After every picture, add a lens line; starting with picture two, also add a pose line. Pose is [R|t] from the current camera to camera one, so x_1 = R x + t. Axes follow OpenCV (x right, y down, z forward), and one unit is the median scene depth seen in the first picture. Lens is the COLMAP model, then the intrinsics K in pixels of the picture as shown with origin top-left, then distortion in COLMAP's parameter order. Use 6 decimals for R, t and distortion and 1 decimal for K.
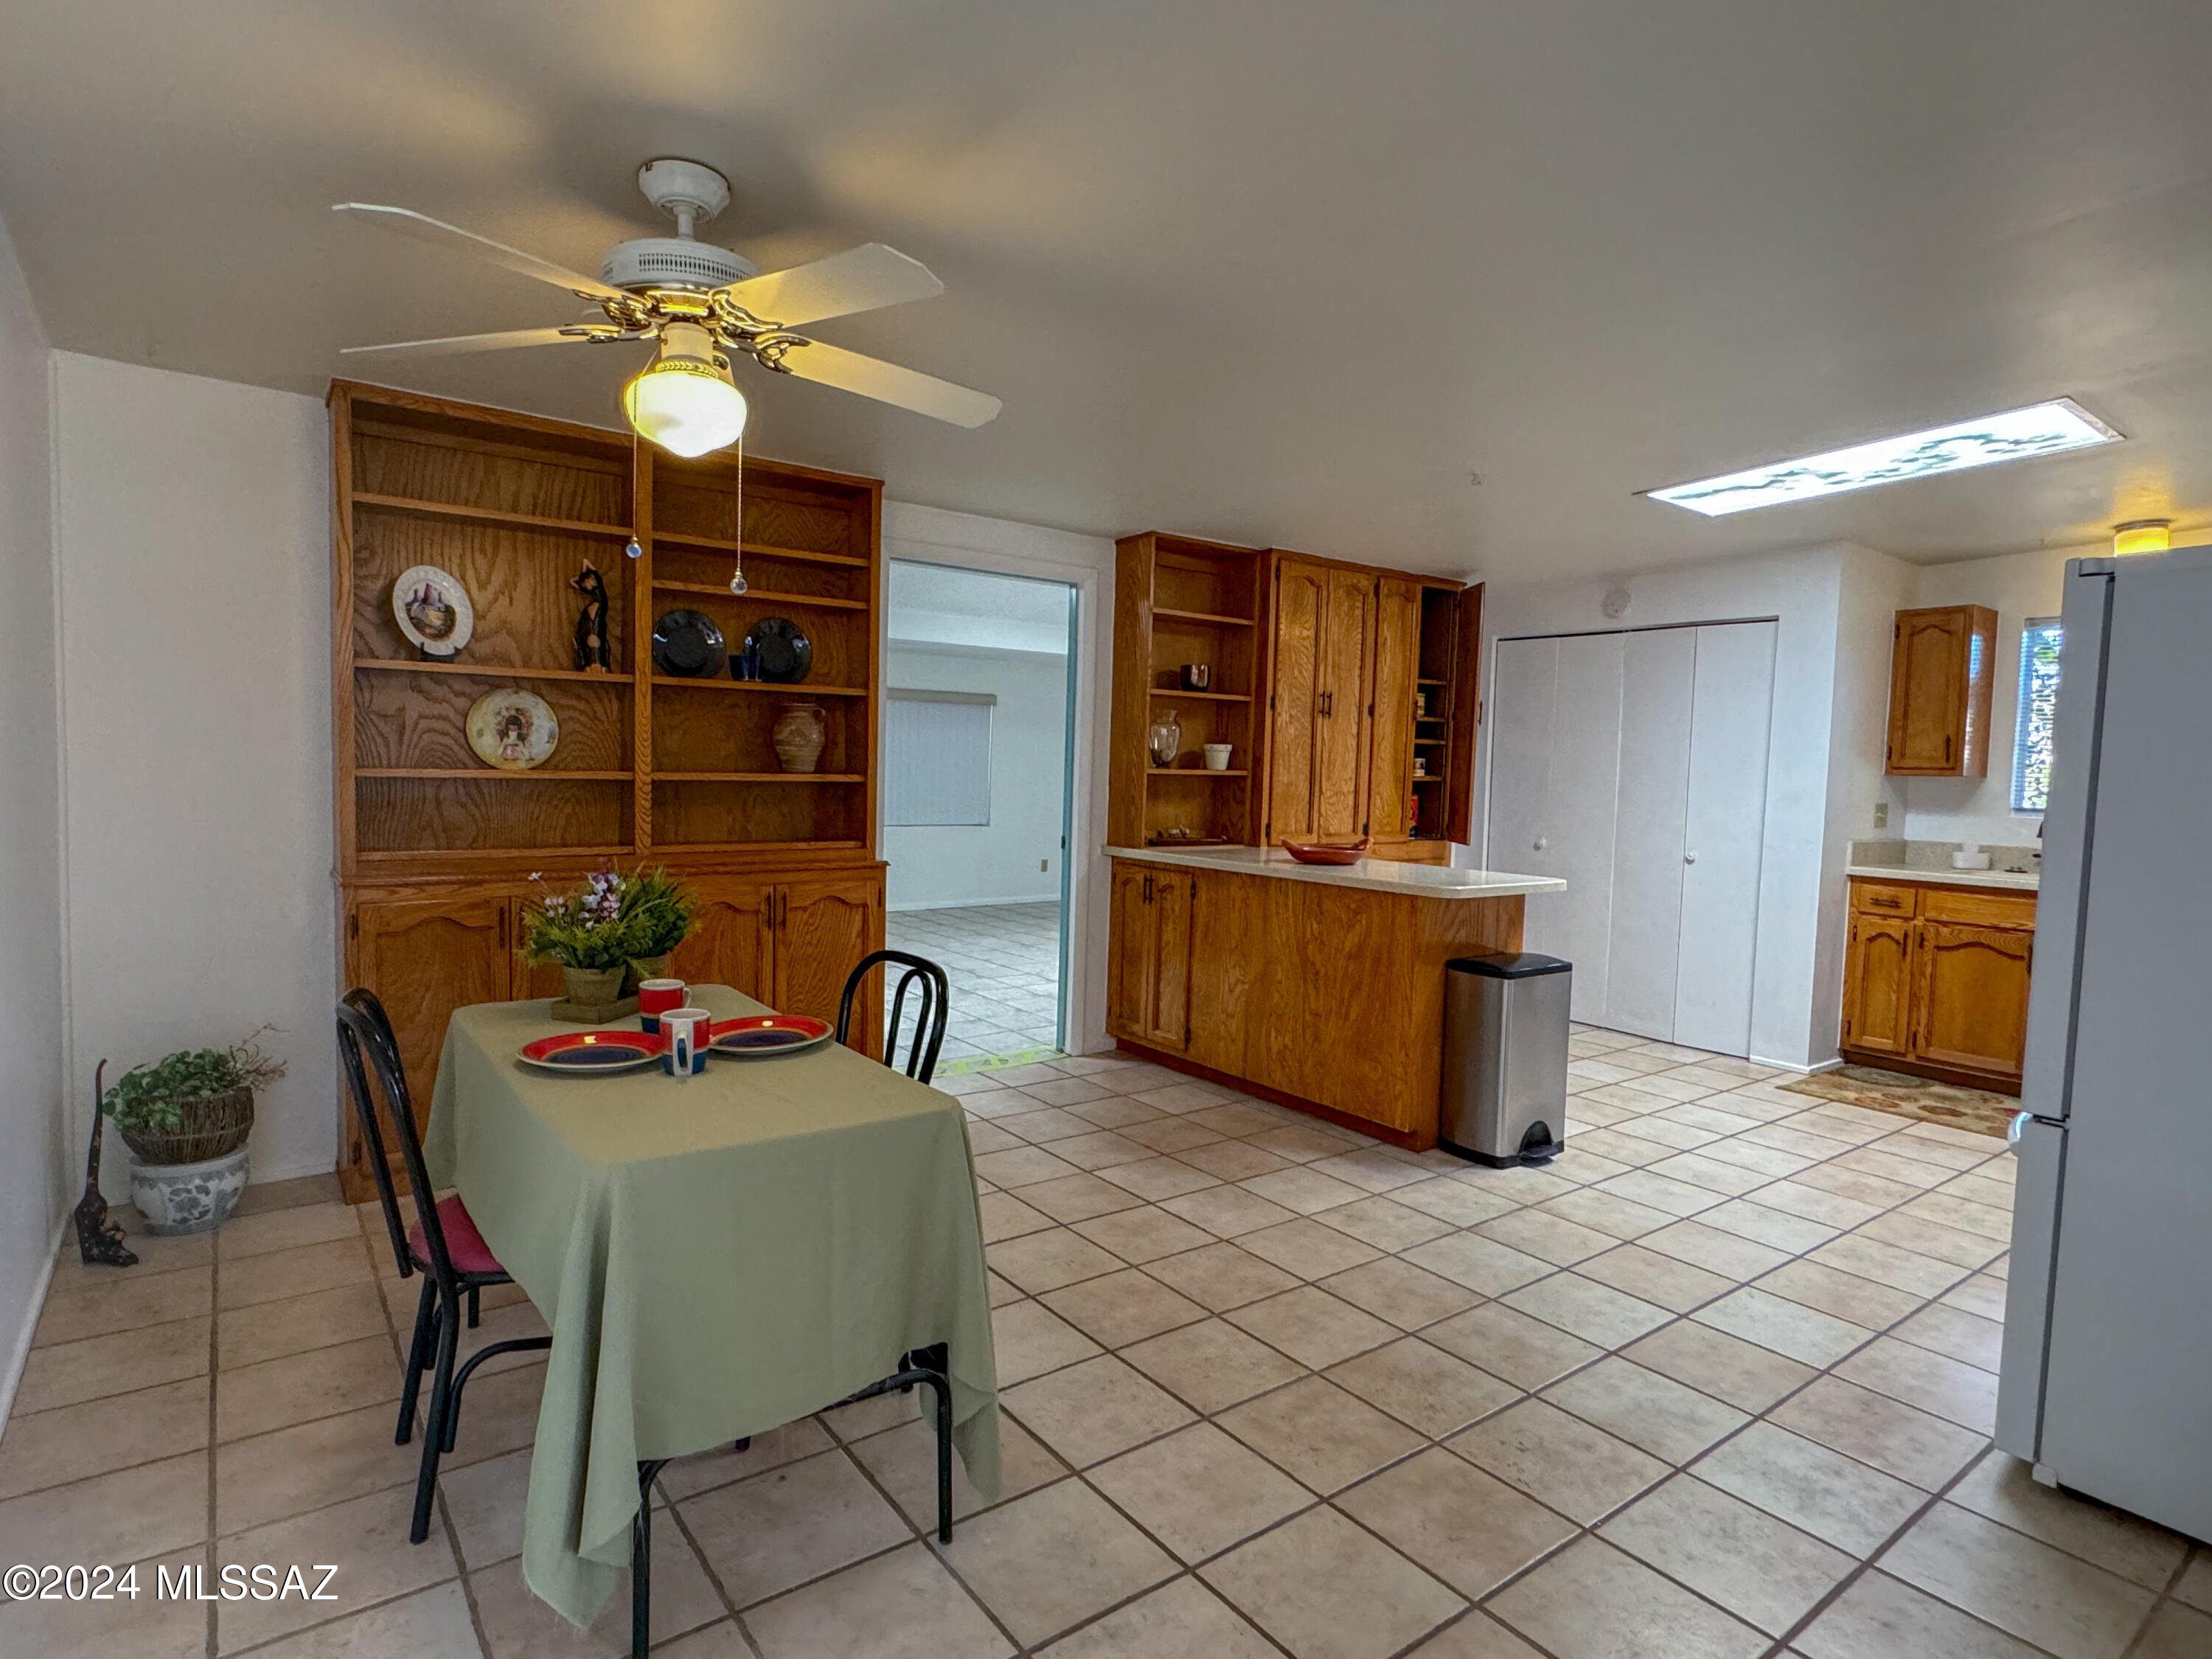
lens RADIAL K [[1175.4, 0, 1097.3], [0, 1175.4, 828.9], [0, 0, 1]] dist [-0.002489, 0.001264]
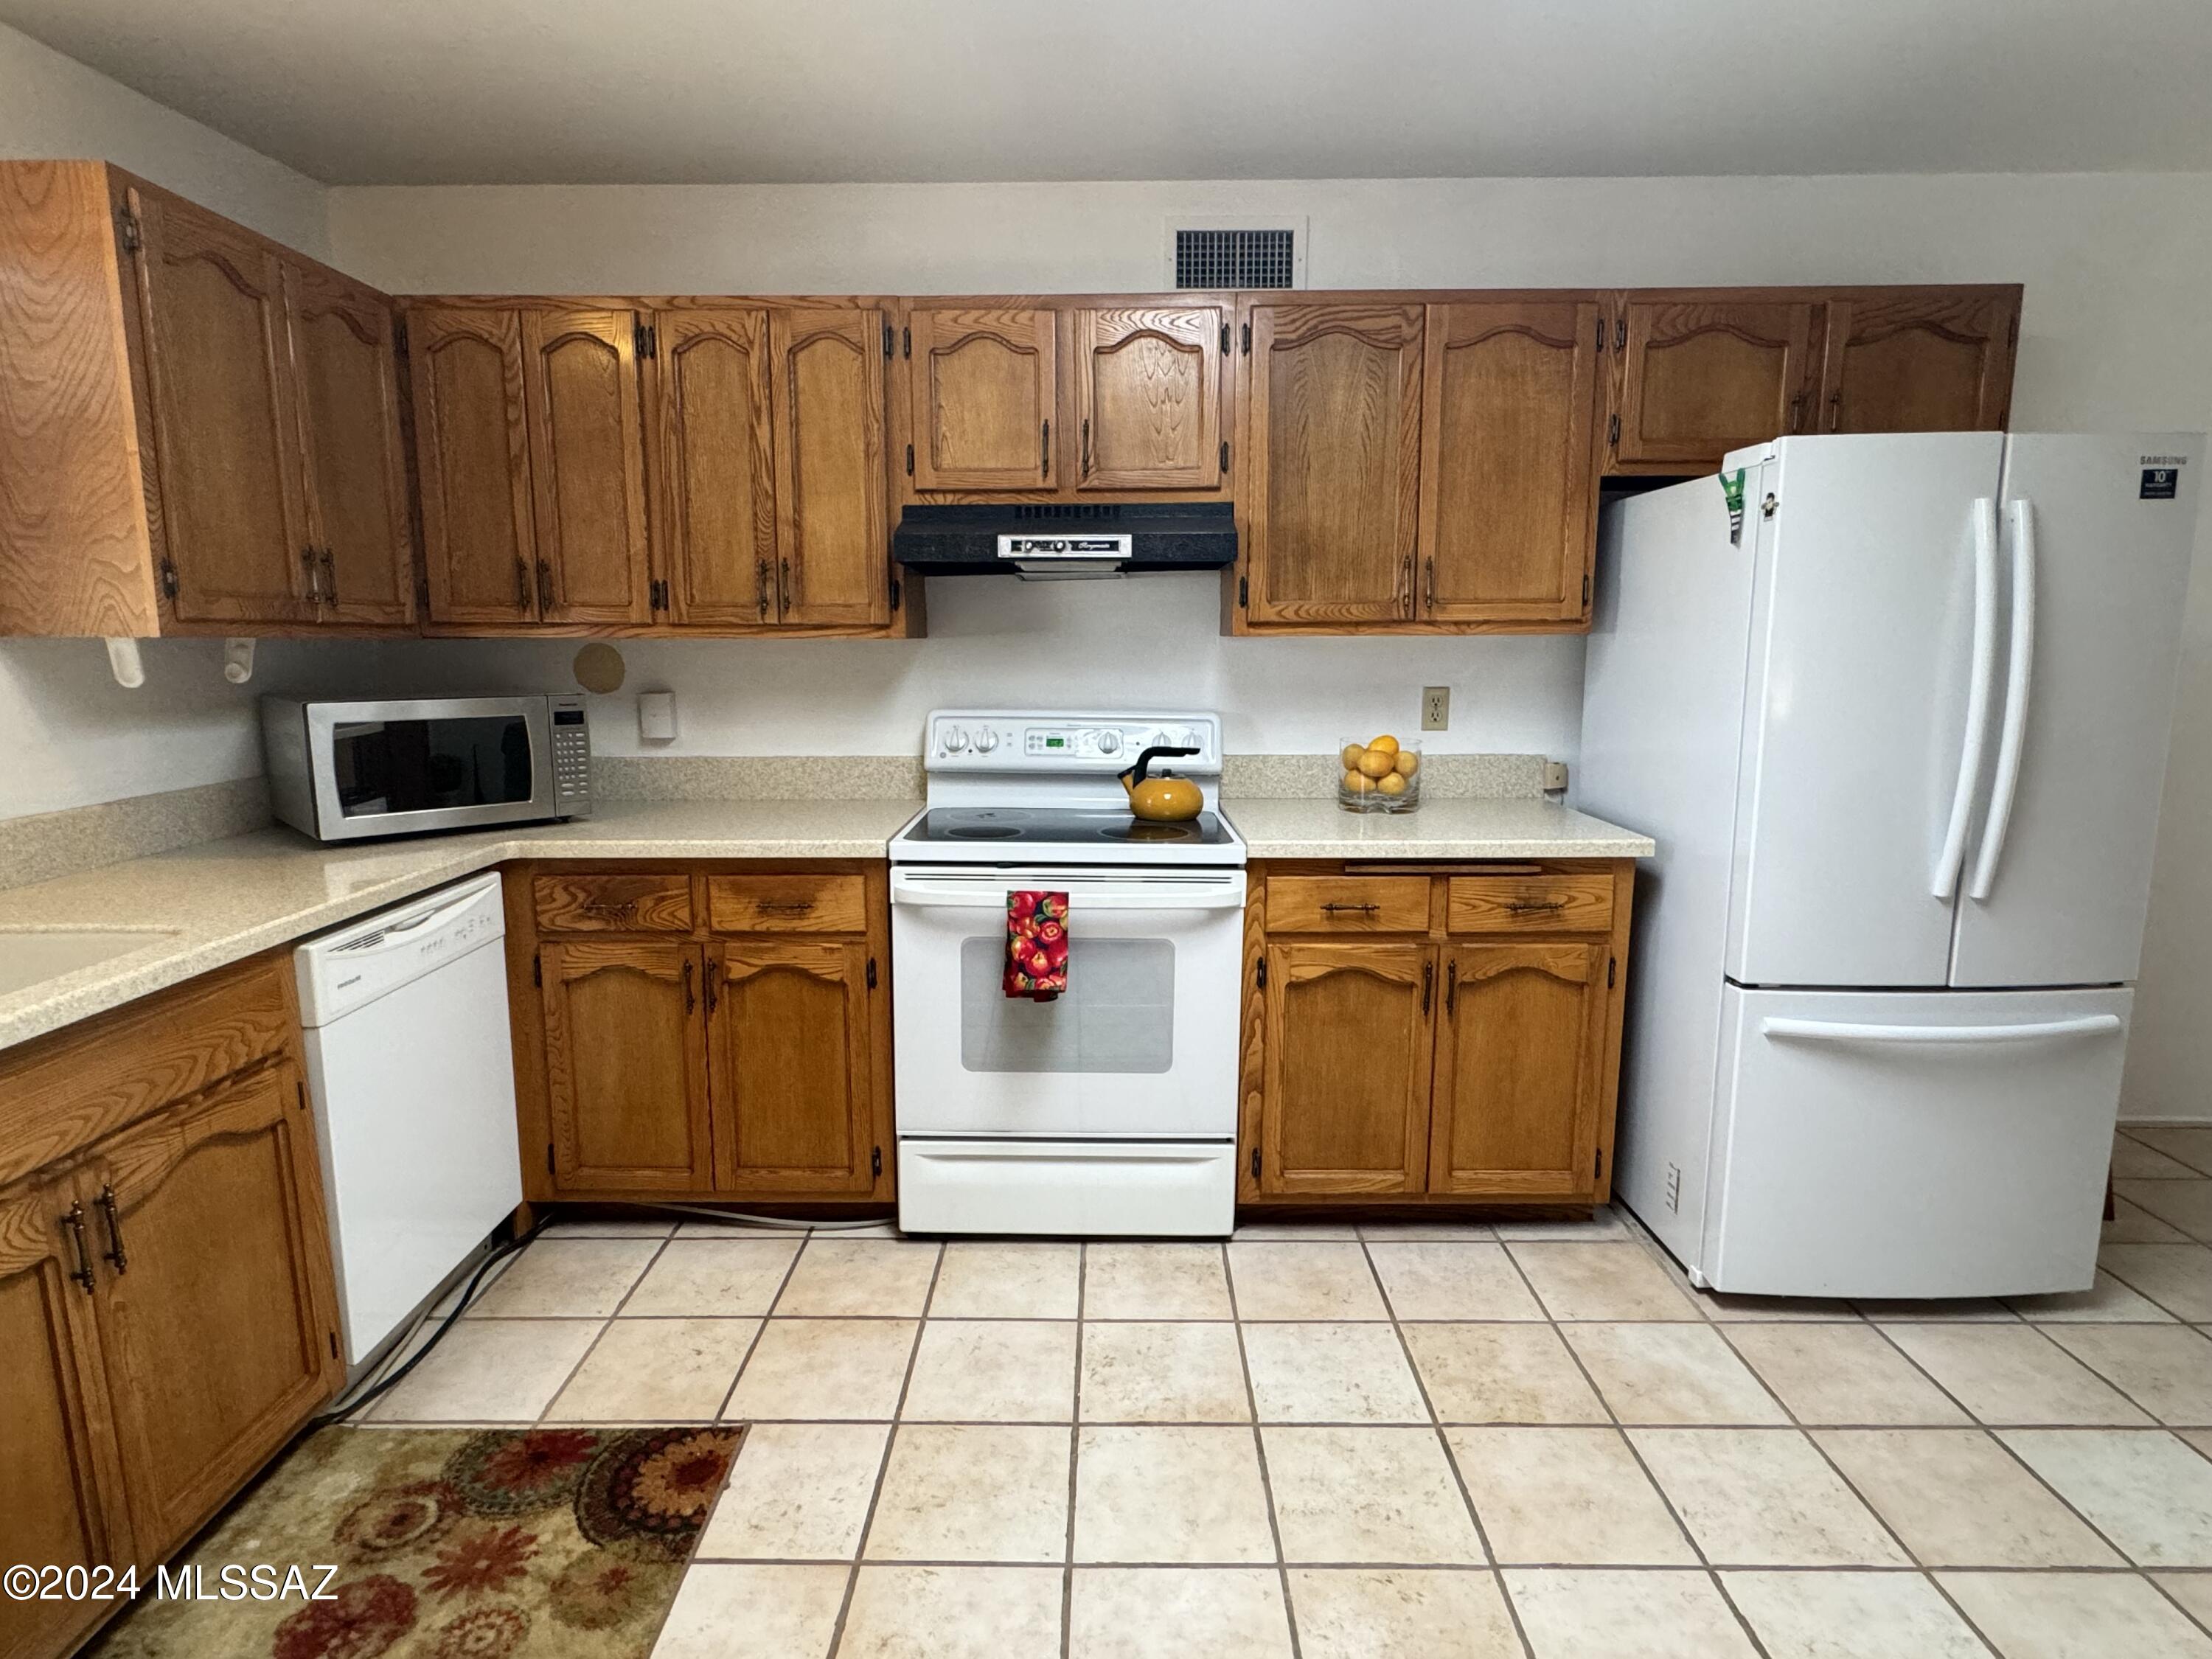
lens RADIAL K [[1175.4, 0, 1099.8], [0, 1175.4, 826.4], [0, 0, 1]] dist [-0.002489, 0.001264]
pose [[-0.794701, -0.128191, 0.593311, 0.490946], [0.011989, 0.973940, 0.226489, -0.074353], [-0.606883, 0.187104, -0.772454, 1.245403]]
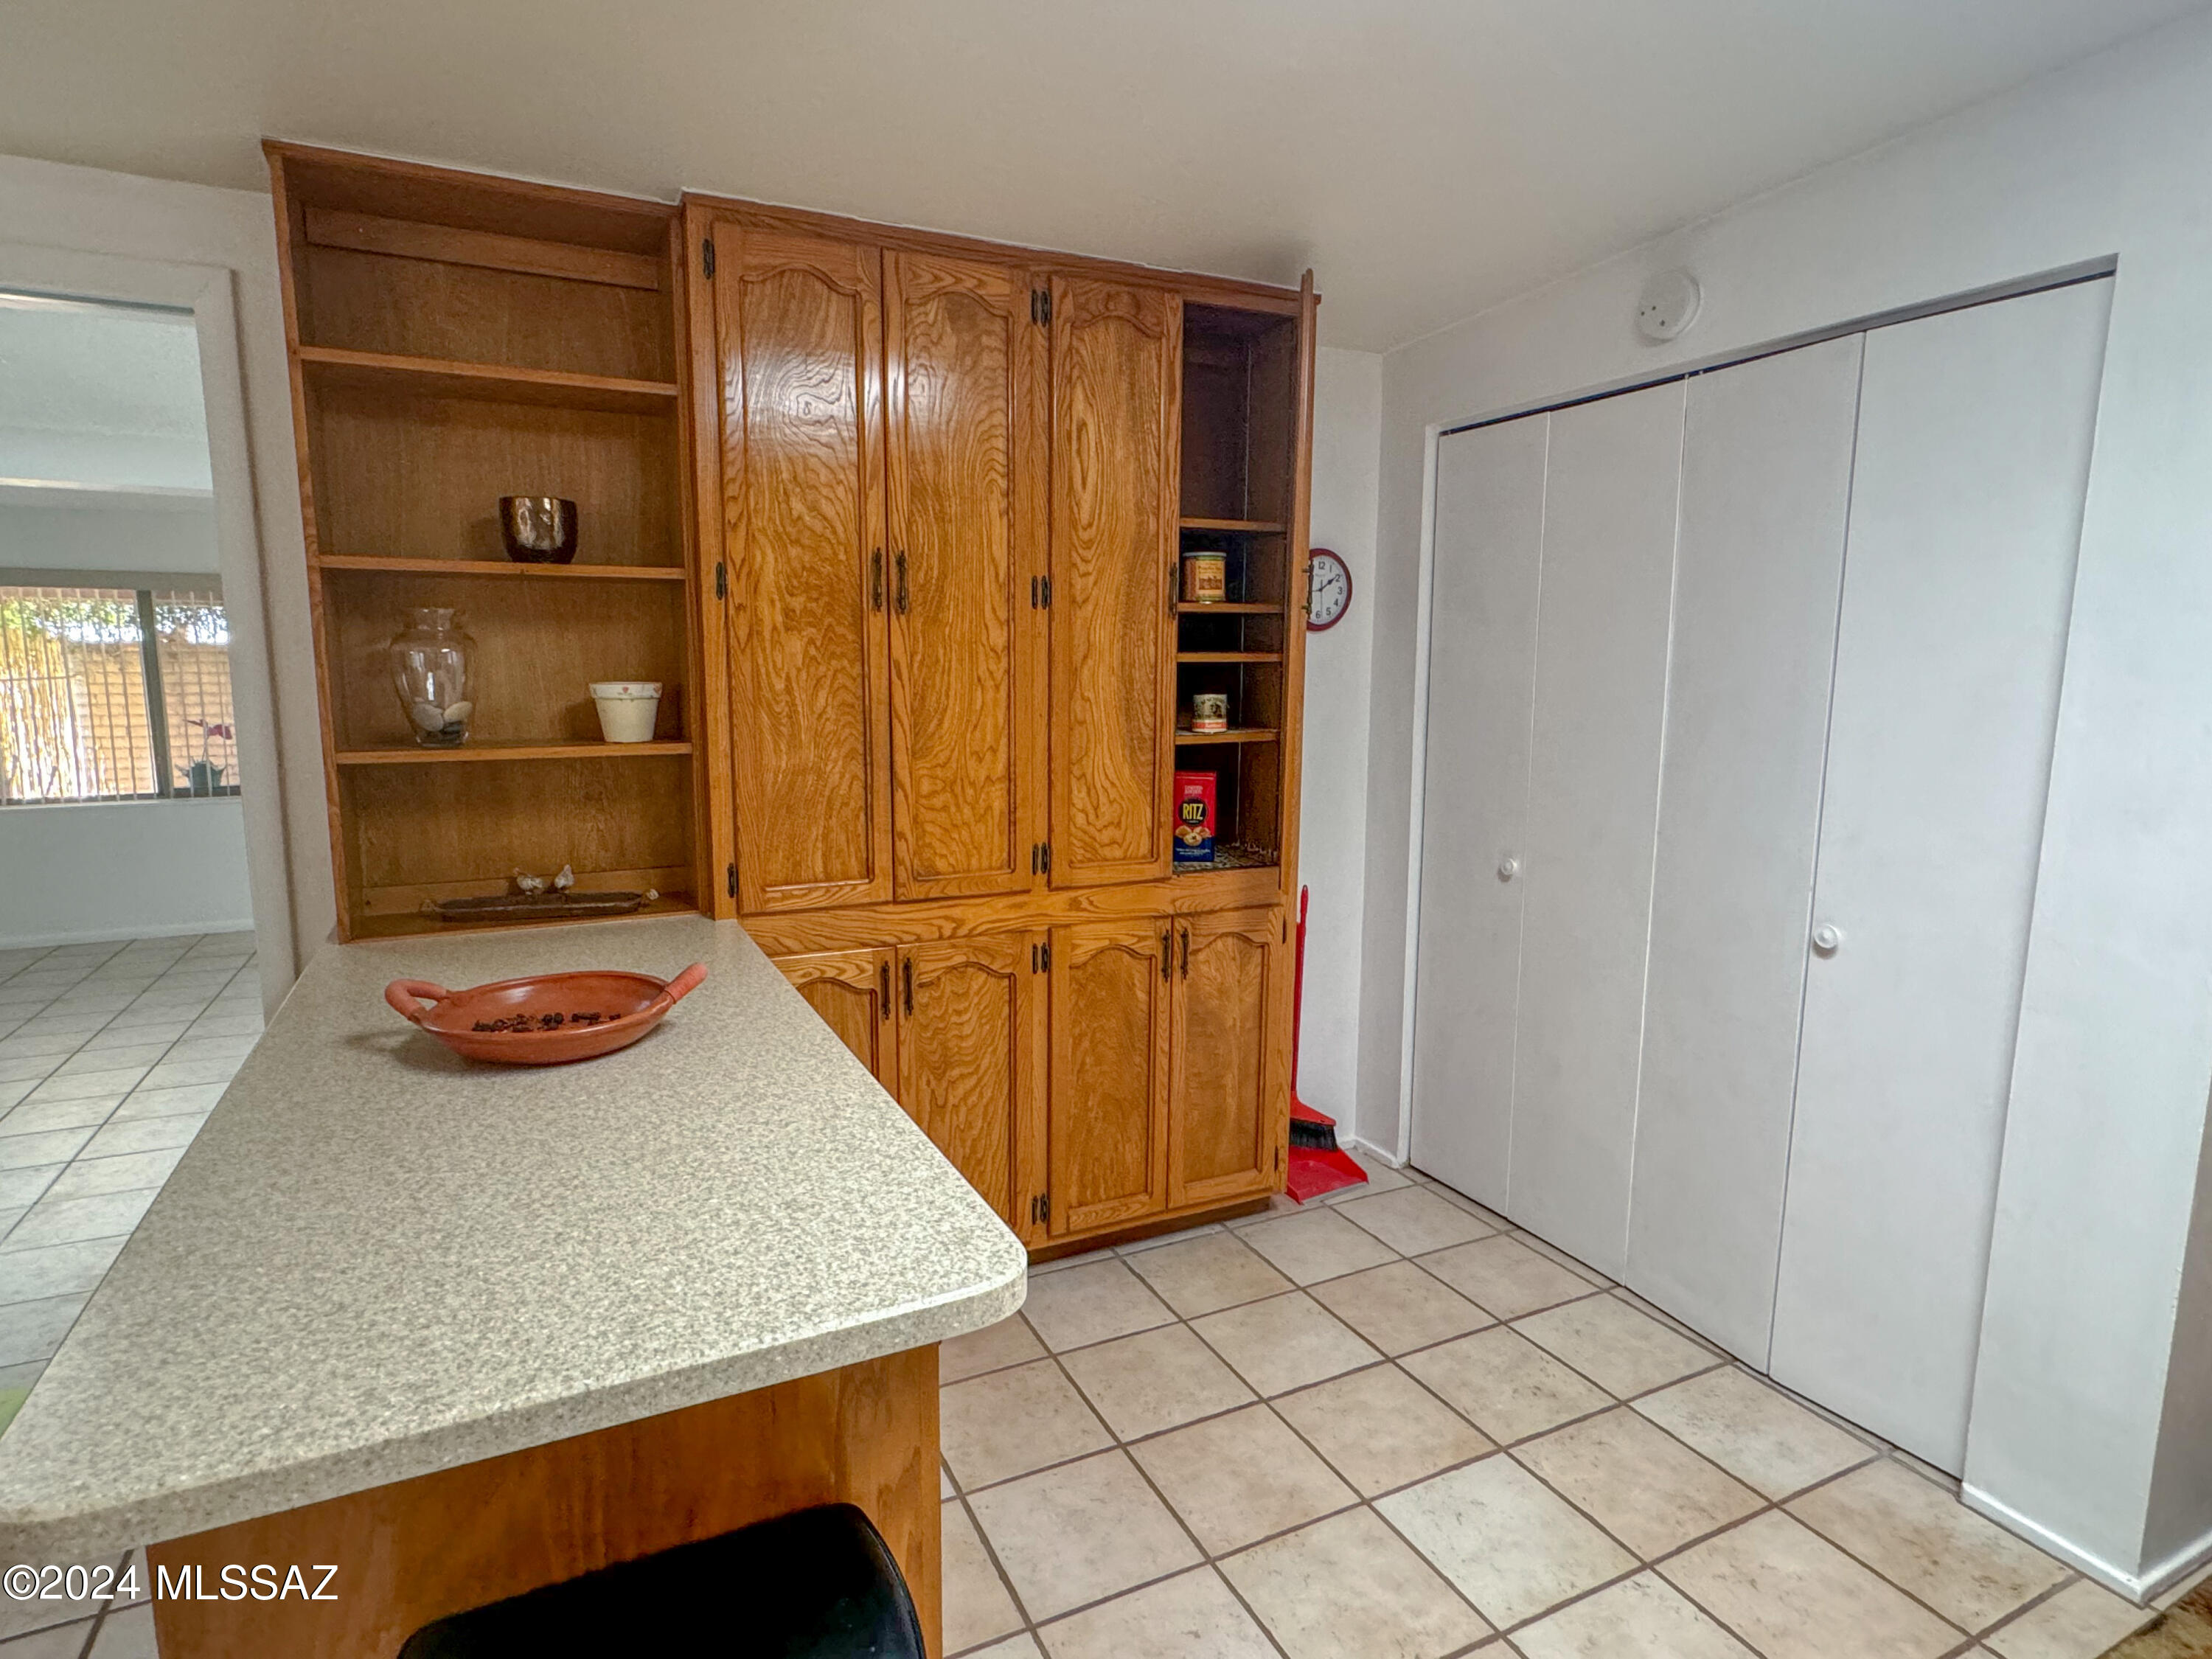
lens RADIAL K [[1175.4, 0, 1090.7], [0, 1175.4, 830.0], [0, 0, 1]] dist [-0.002489, 0.001264]
pose [[0.980195, 0.002473, -0.198021, 0.474974], [0.013733, 0.996666, 0.080423, -0.066433], [0.197560, -0.081550, 0.976893, 0.794785]]
